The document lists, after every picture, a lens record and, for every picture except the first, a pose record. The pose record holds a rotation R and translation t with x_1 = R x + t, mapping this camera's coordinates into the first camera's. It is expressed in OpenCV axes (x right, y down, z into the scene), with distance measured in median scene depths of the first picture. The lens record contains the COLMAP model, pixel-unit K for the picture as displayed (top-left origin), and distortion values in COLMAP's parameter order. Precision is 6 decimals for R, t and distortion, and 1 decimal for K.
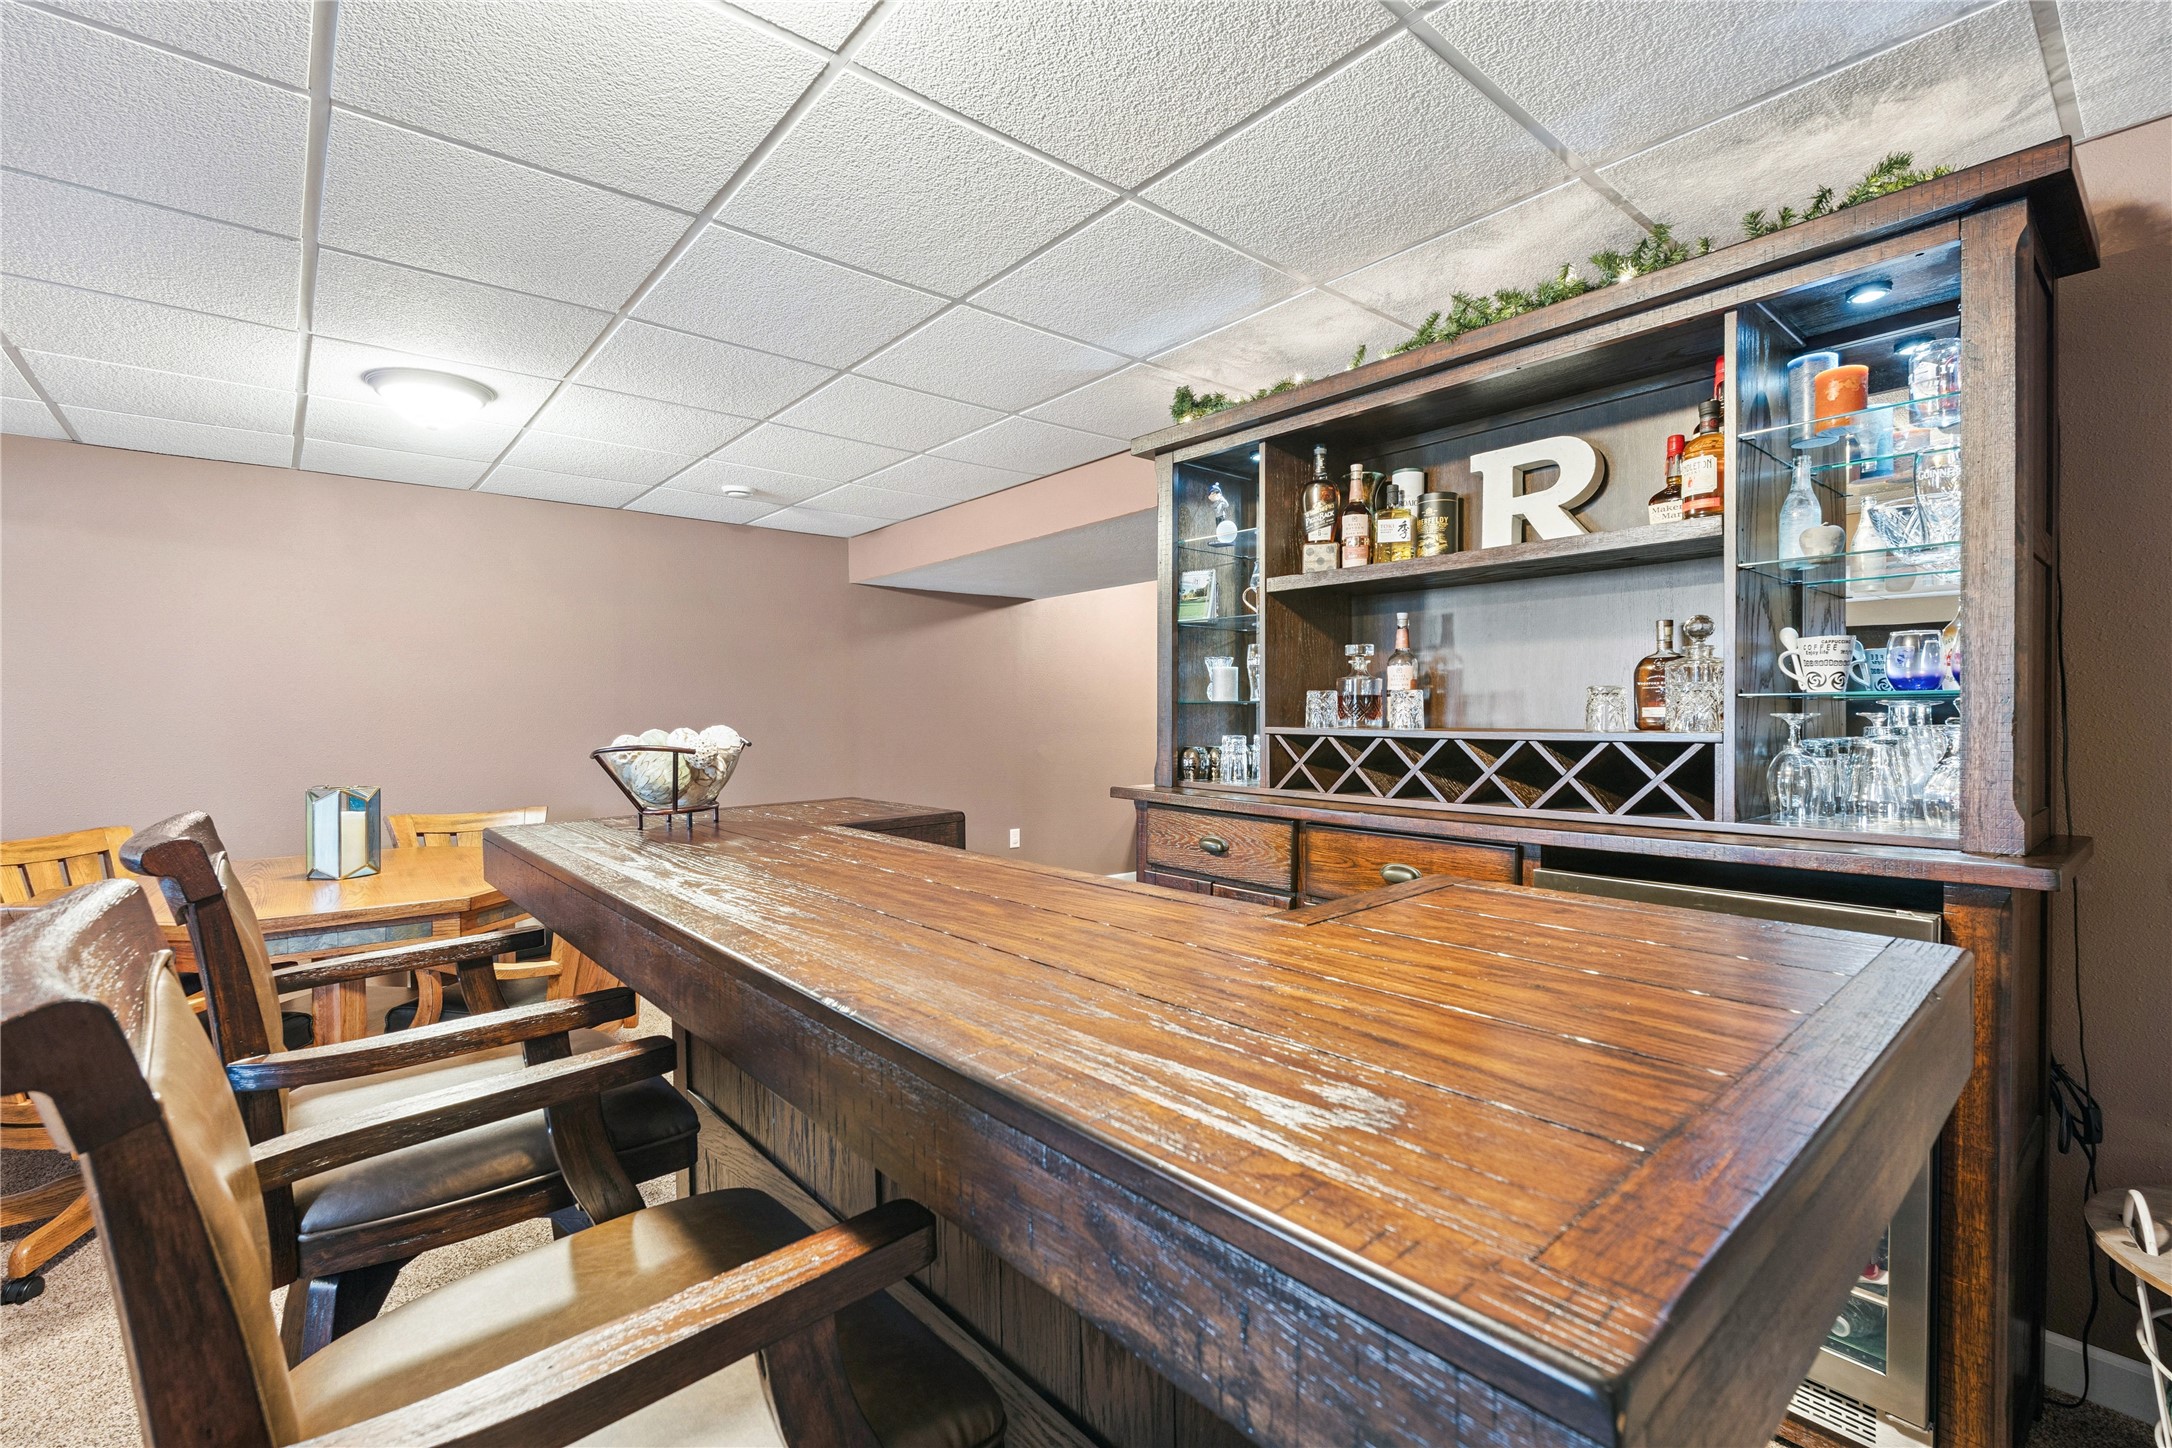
lens RADIAL K [[968.0, 0, 1085.6], [0, 968.0, 715.9], [0, 0, 1]] dist [-0.002324, 0.000236]
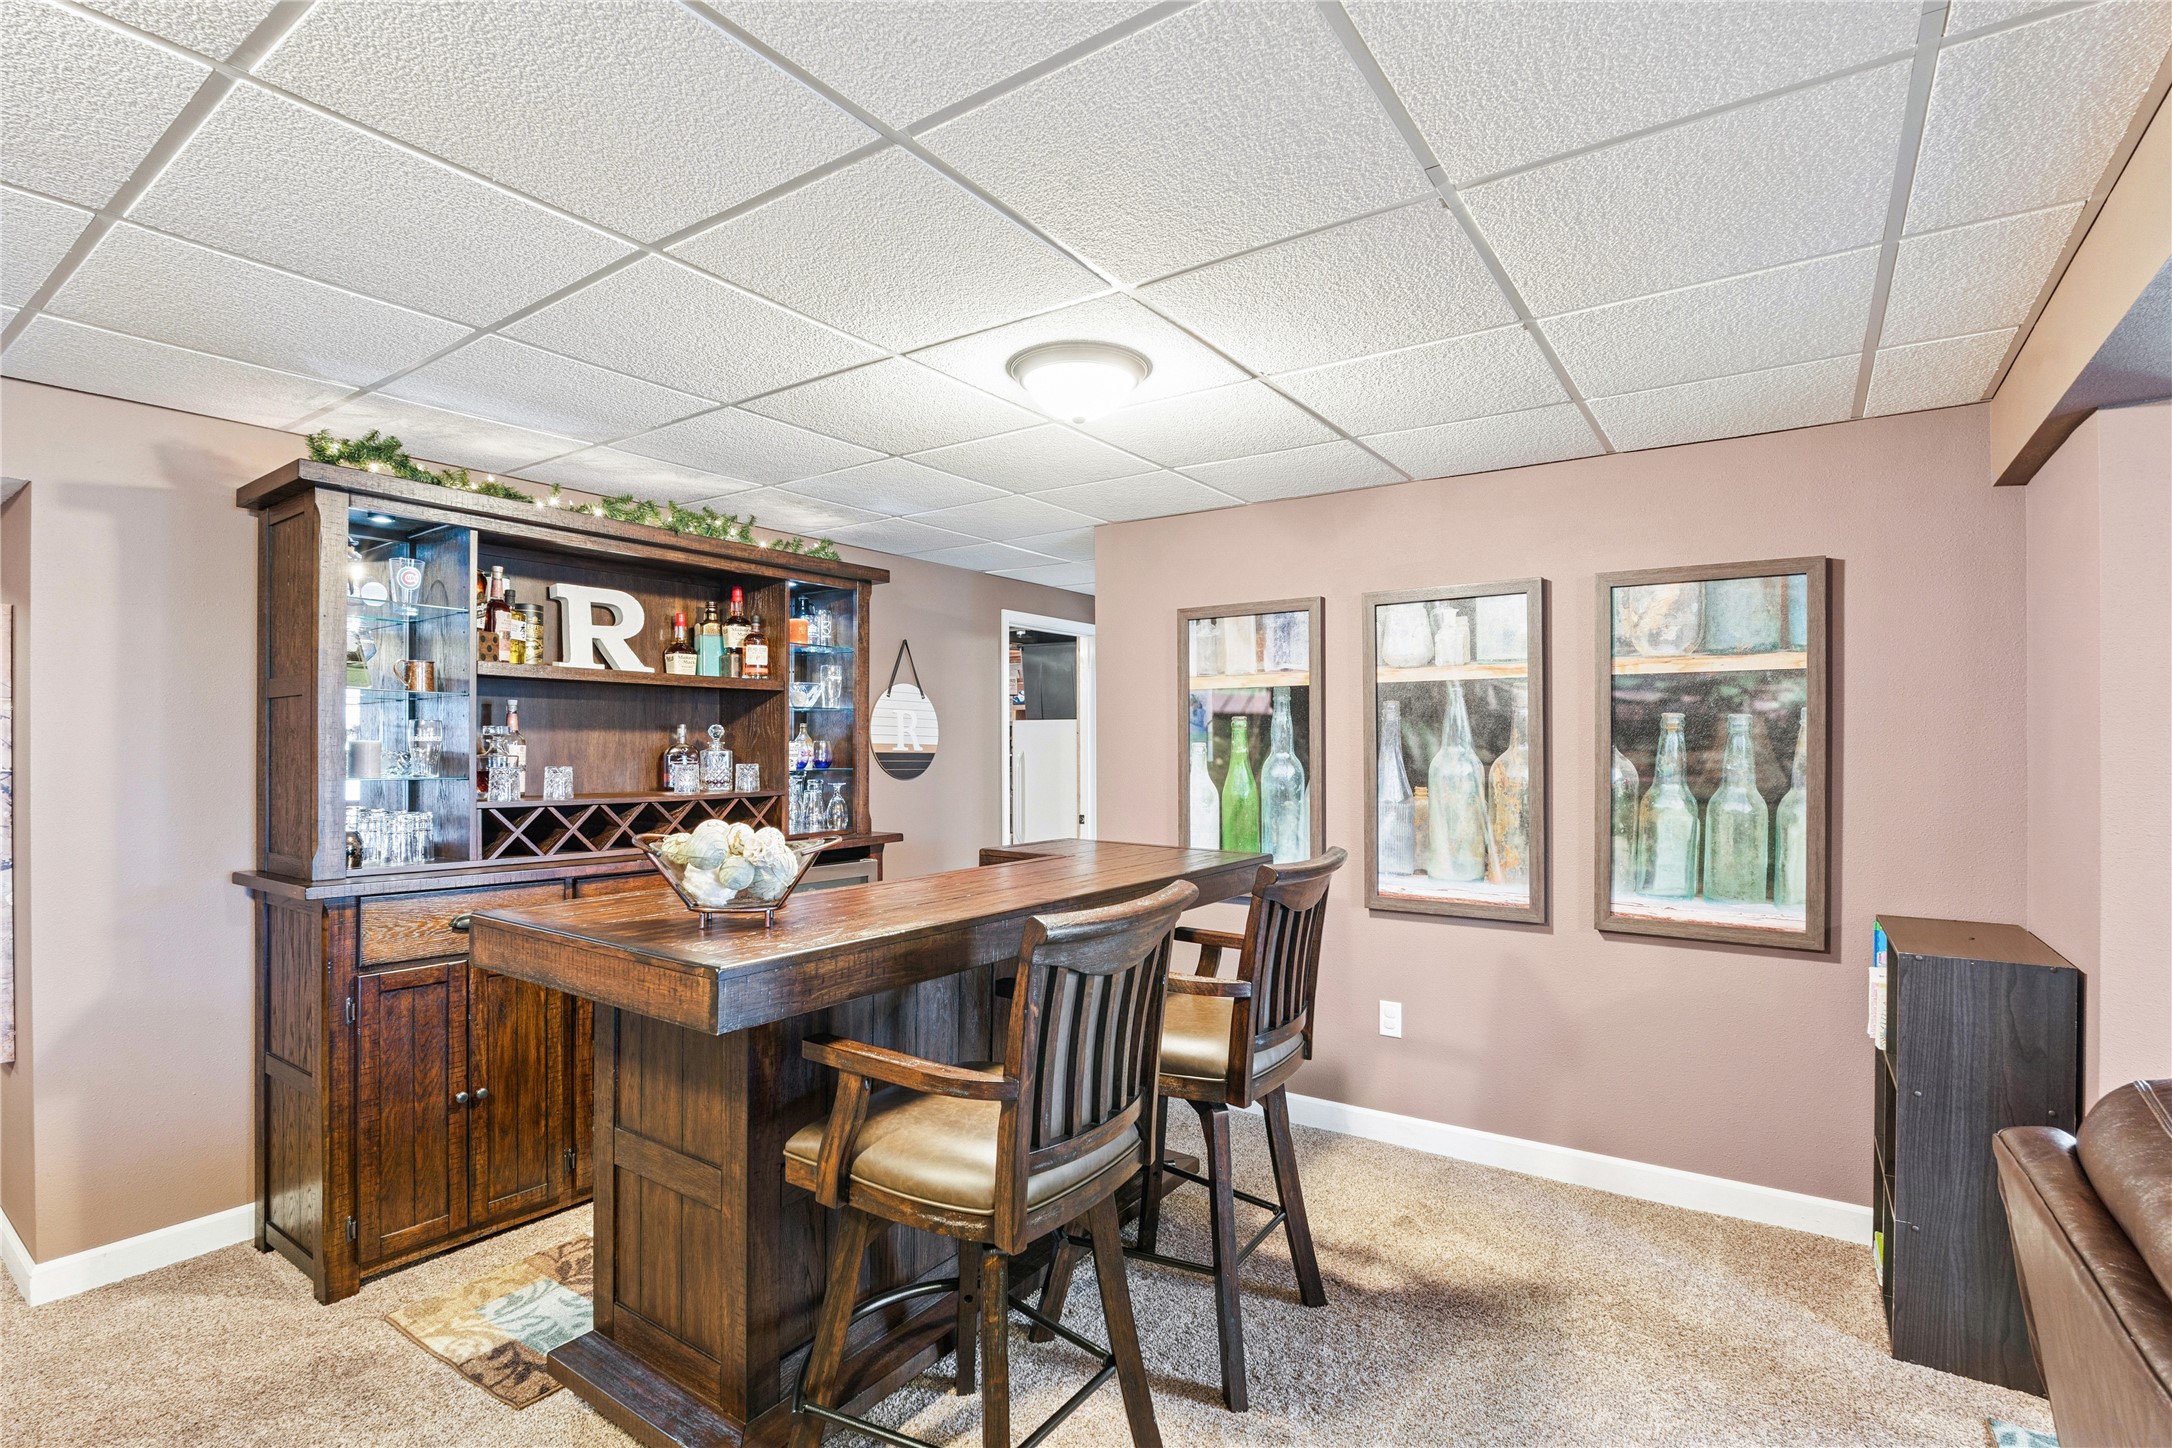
lens RADIAL K [[1026.1, 0, 1092.9], [0, 1026.1, 739.4], [0, 0, 1]] dist [-0.024250, 0.000571]
pose [[-0.259083, 0.013319, 0.965763, -1.128428], [0.003837, 0.999911, -0.012761, -0.042933], [-0.965847, 0.000399, -0.259111, 0.687237]]
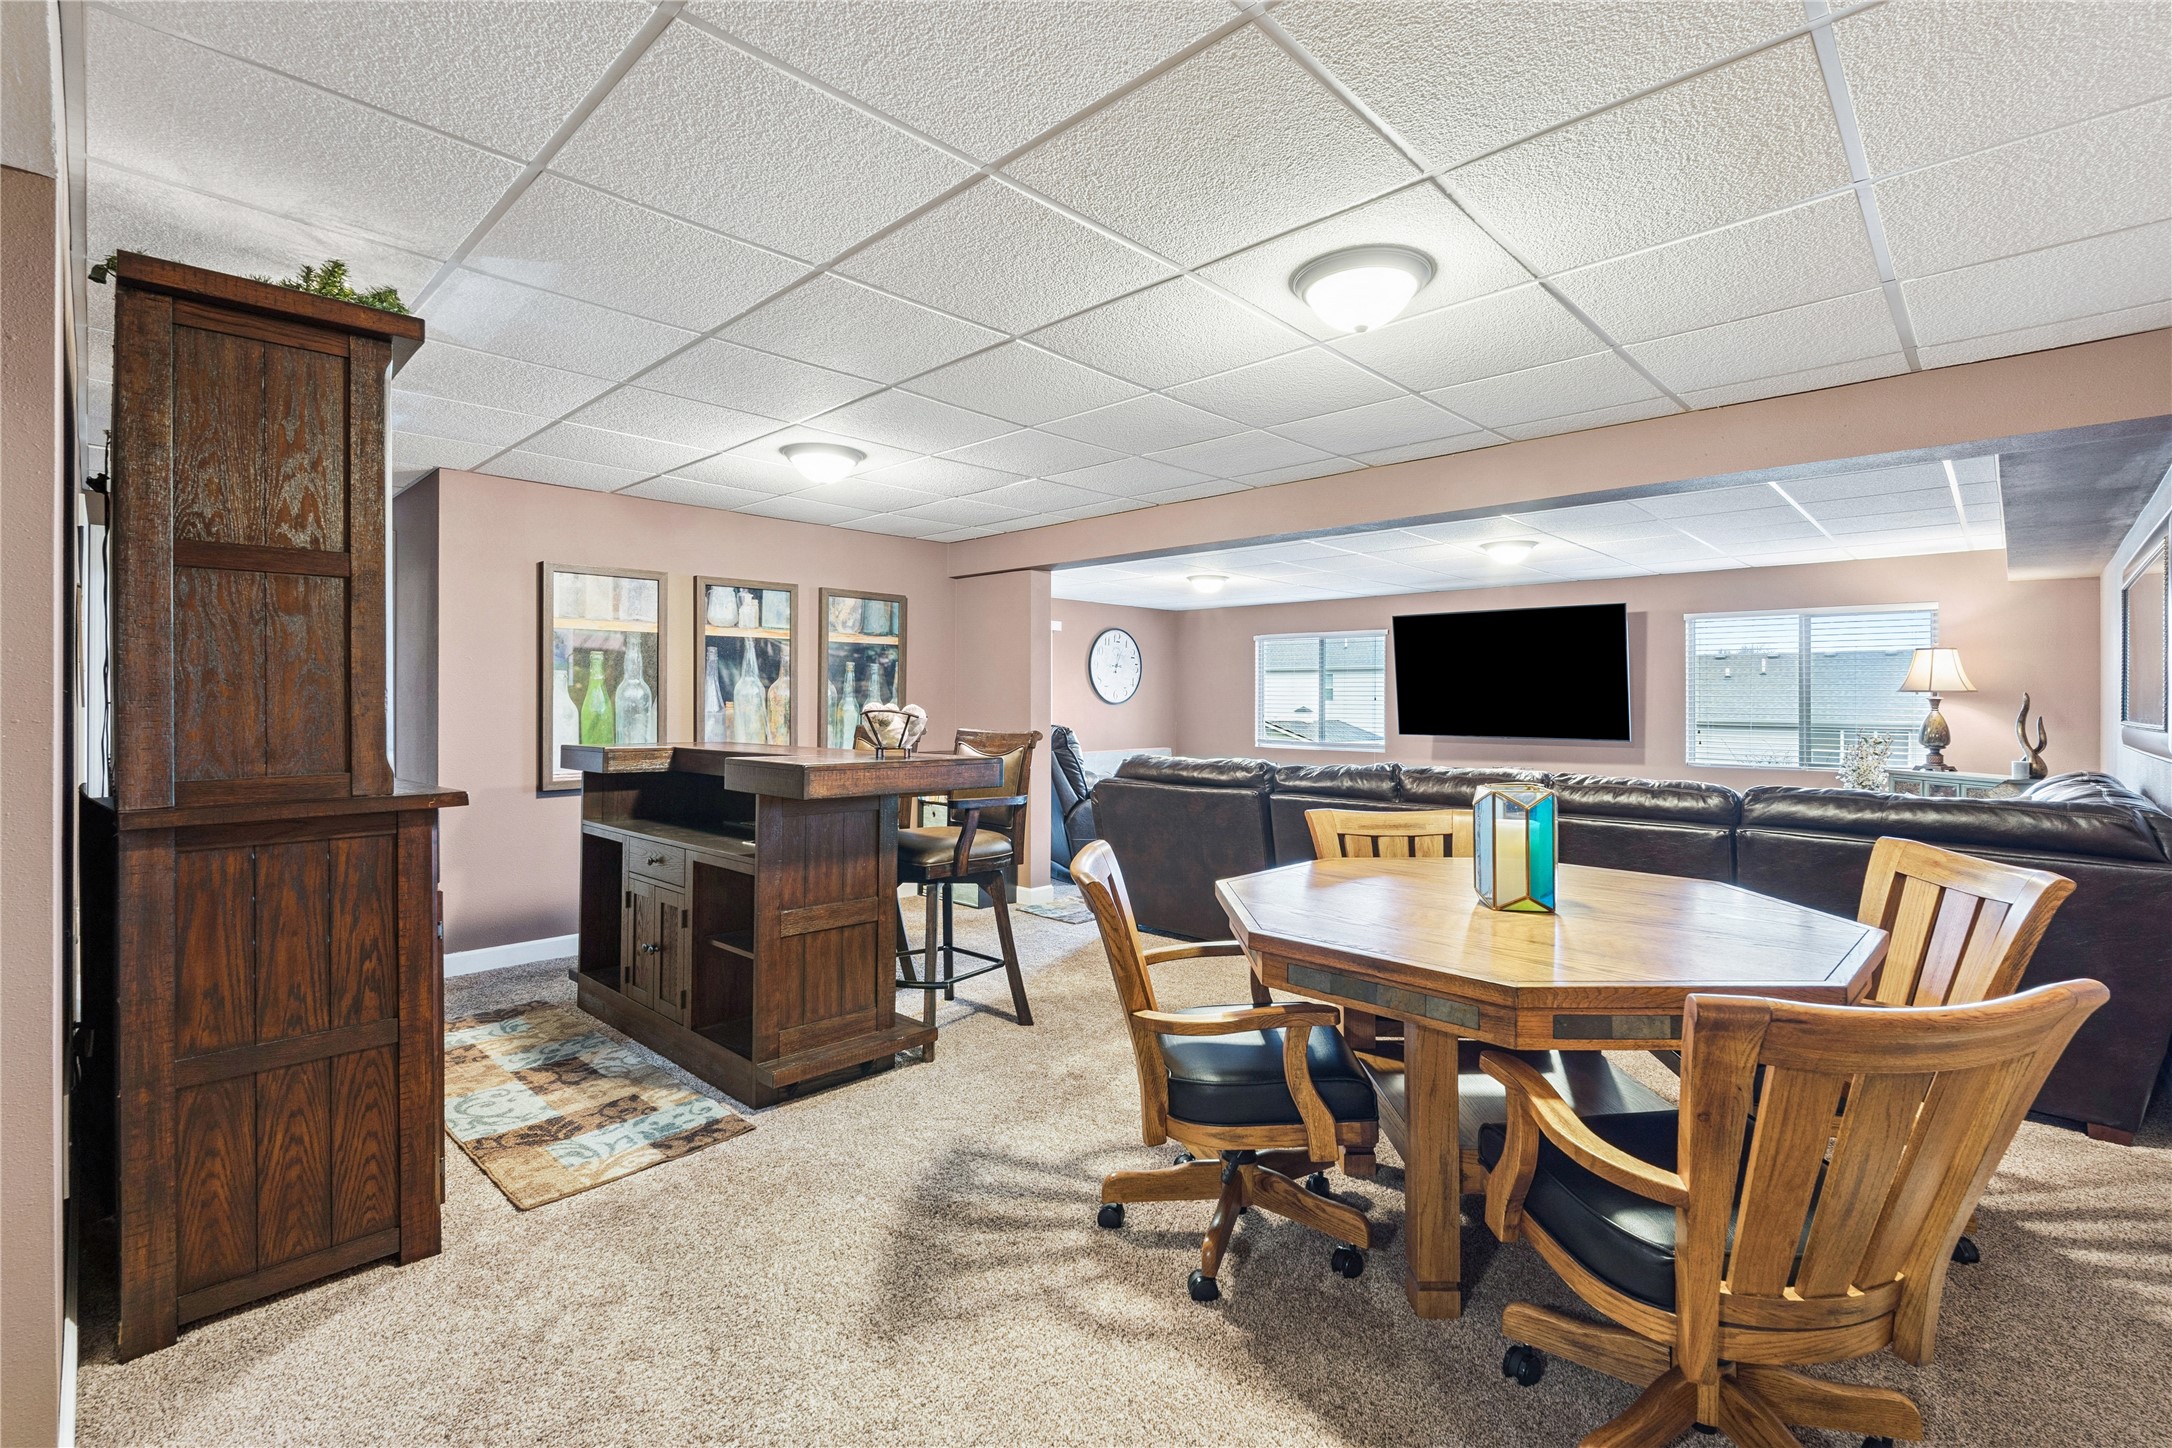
lens RADIAL K [[968.0, 0, 1085.6], [0, 968.0, 715.9], [0, 0, 1]] dist [-0.002324, 0.000236]
pose [[-0.994853, 0.010235, -0.100808, -0.450895], [0.008407, 0.999793, 0.018544, 0.004693], [0.100977, 0.017601, -0.994733, 2.107188]]
